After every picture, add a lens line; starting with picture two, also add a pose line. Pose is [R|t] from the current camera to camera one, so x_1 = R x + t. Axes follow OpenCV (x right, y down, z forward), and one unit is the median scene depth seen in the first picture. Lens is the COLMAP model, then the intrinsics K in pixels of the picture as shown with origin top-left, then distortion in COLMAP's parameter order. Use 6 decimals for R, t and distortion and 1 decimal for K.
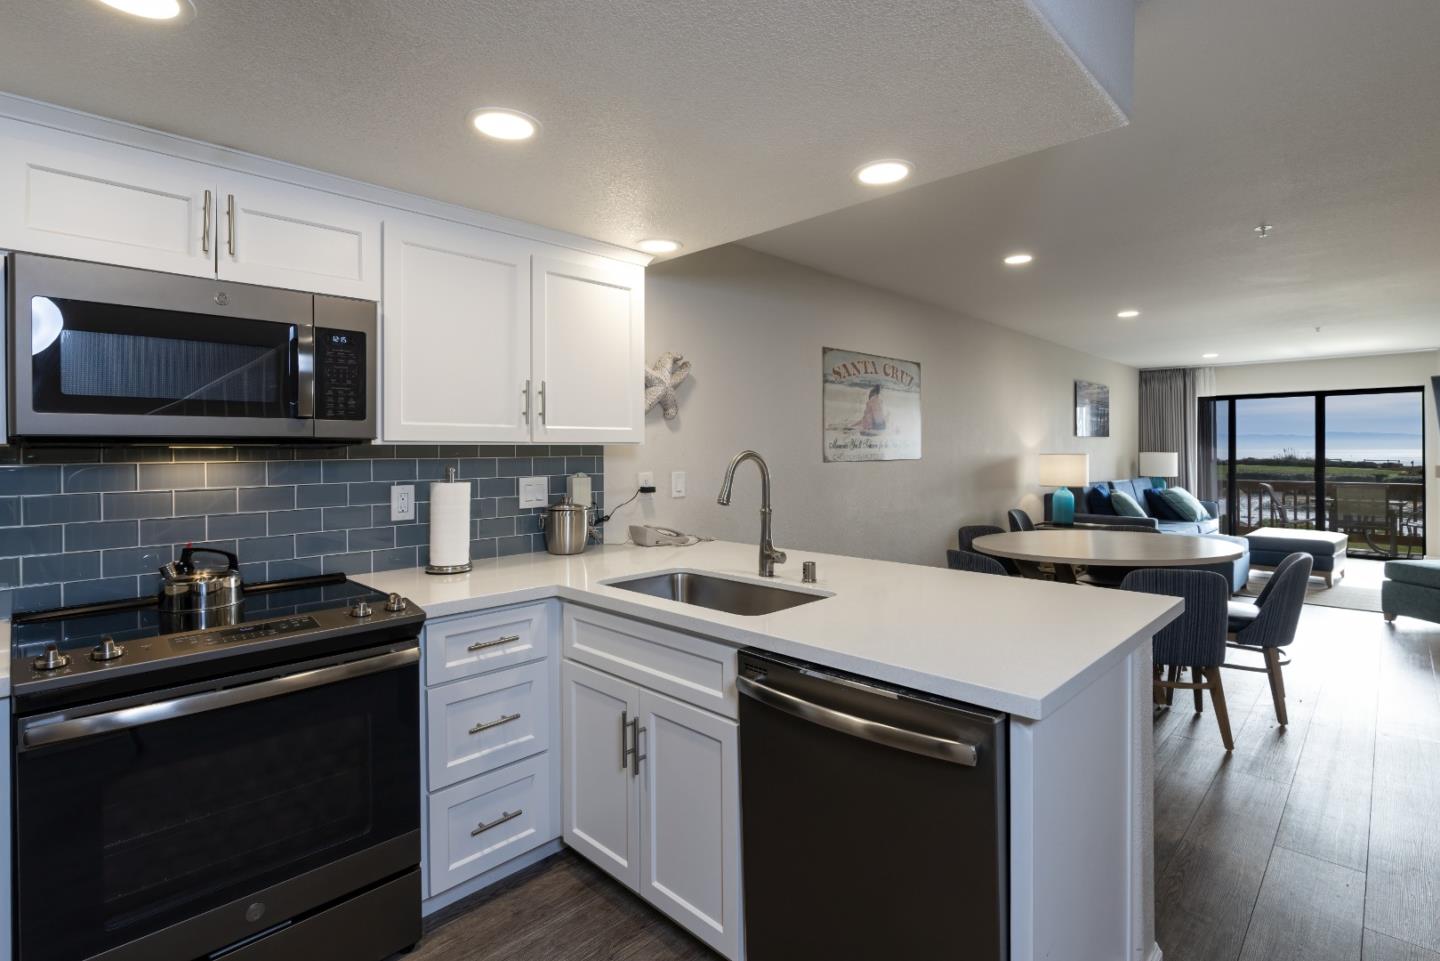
lens RADIAL K [[677.5, 0, 722.2], [0, 677.5, 454.7], [0, 0, 1]] dist [0.000930, 0.000410]
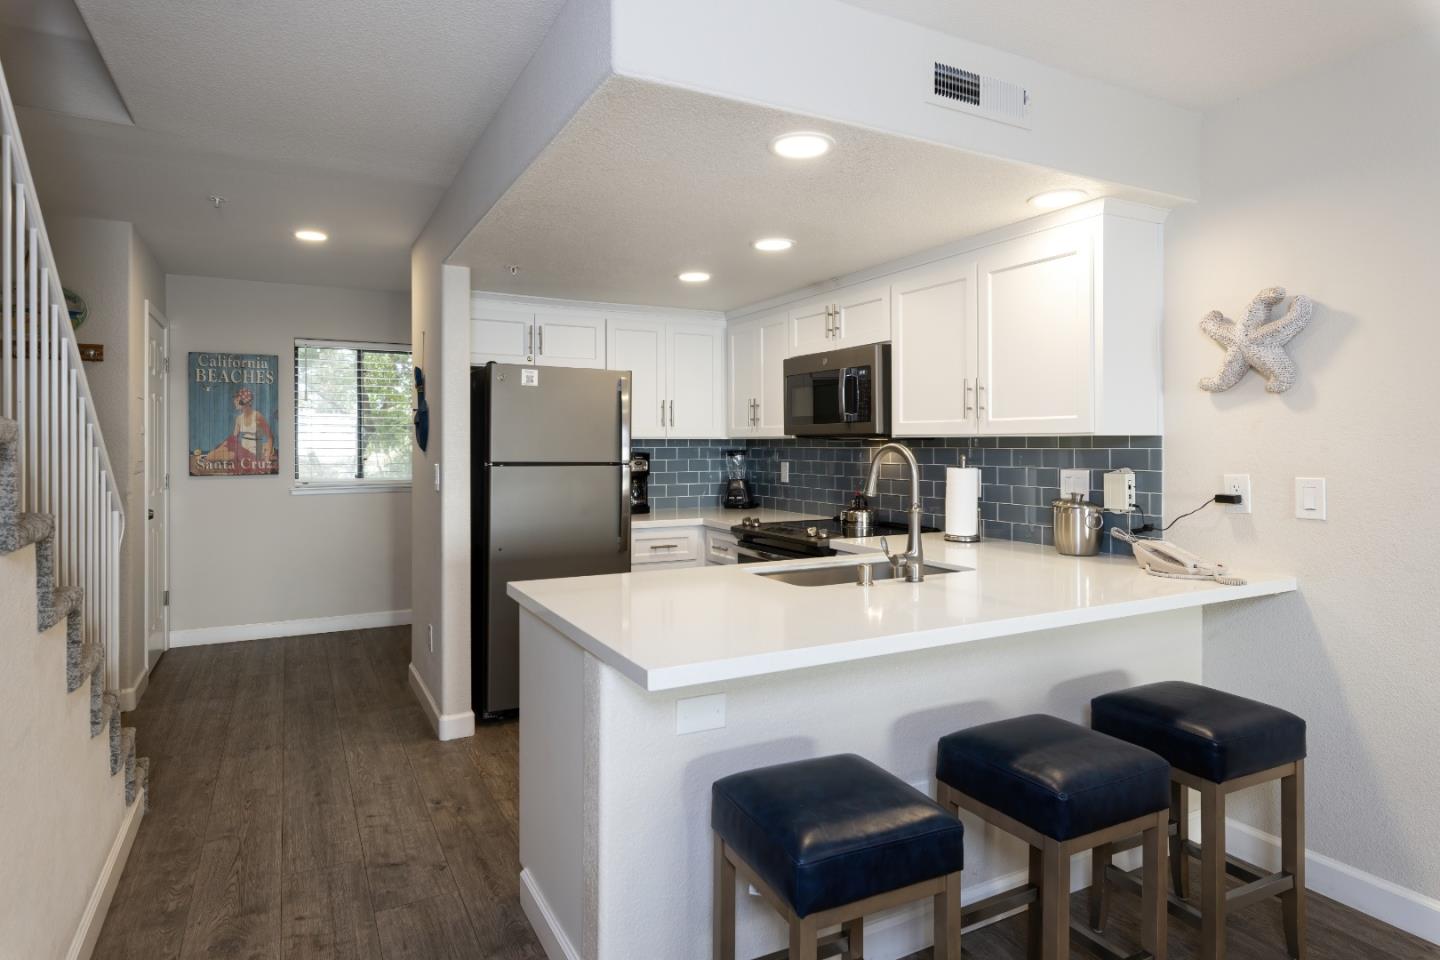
lens RADIAL K [[802.5, 0, 736.0], [0, 802.5, 446.5], [0, 0, 1]] dist [-0.000765, -0.000528]
pose [[-0.272917, 0.010061, -0.961985, 0.945065], [-0.004153, 0.999924, 0.011636, -0.010588], [0.962029, 0.007171, -0.272855, 0.862116]]
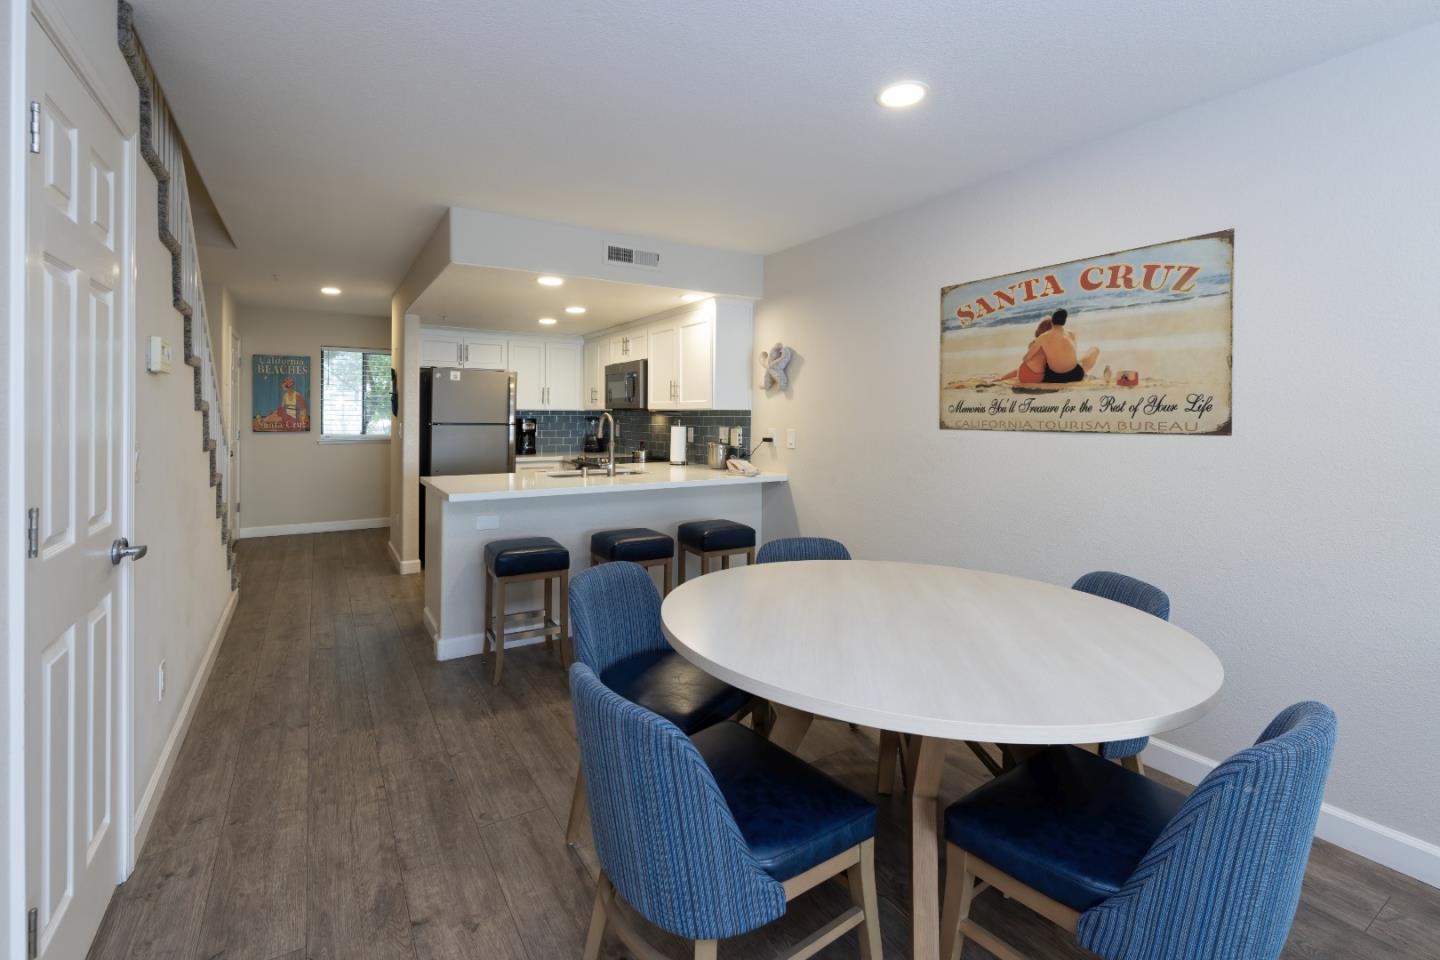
lens RADIAL K [[645.3, 0, 723.2], [0, 645.3, 416.5], [0, 0, 1]] dist [-0.000544, 0.000013]
pose [[-0.222637, 0.007437, -0.974873, 1.492886], [-0.010253, 0.999898, 0.009970, -0.014379], [0.974847, 0.012215, -0.222538, 1.416330]]
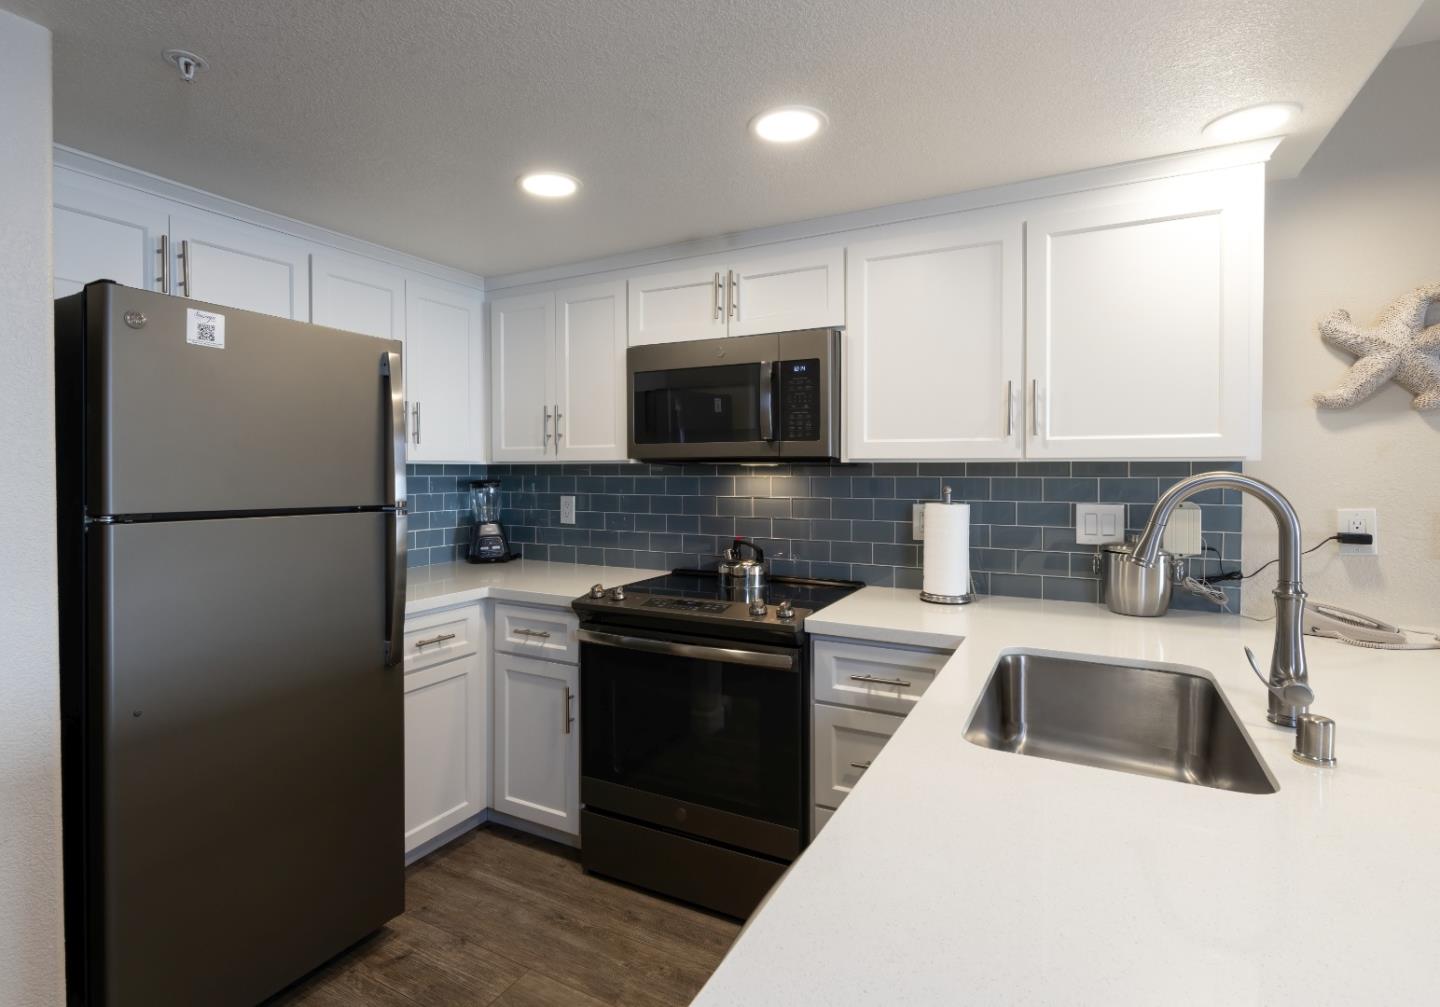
lens RADIAL K [[712.7, 0, 702.5], [0, 712.7, 478.3], [0, 0, 1]] dist [0.000658, -0.000222]
pose [[0.280599, 0.017624, -0.959663, 0.363784], [-0.007929, 0.999840, 0.016044, -0.004824], [0.959792, 0.003108, 0.280694, 0.357912]]
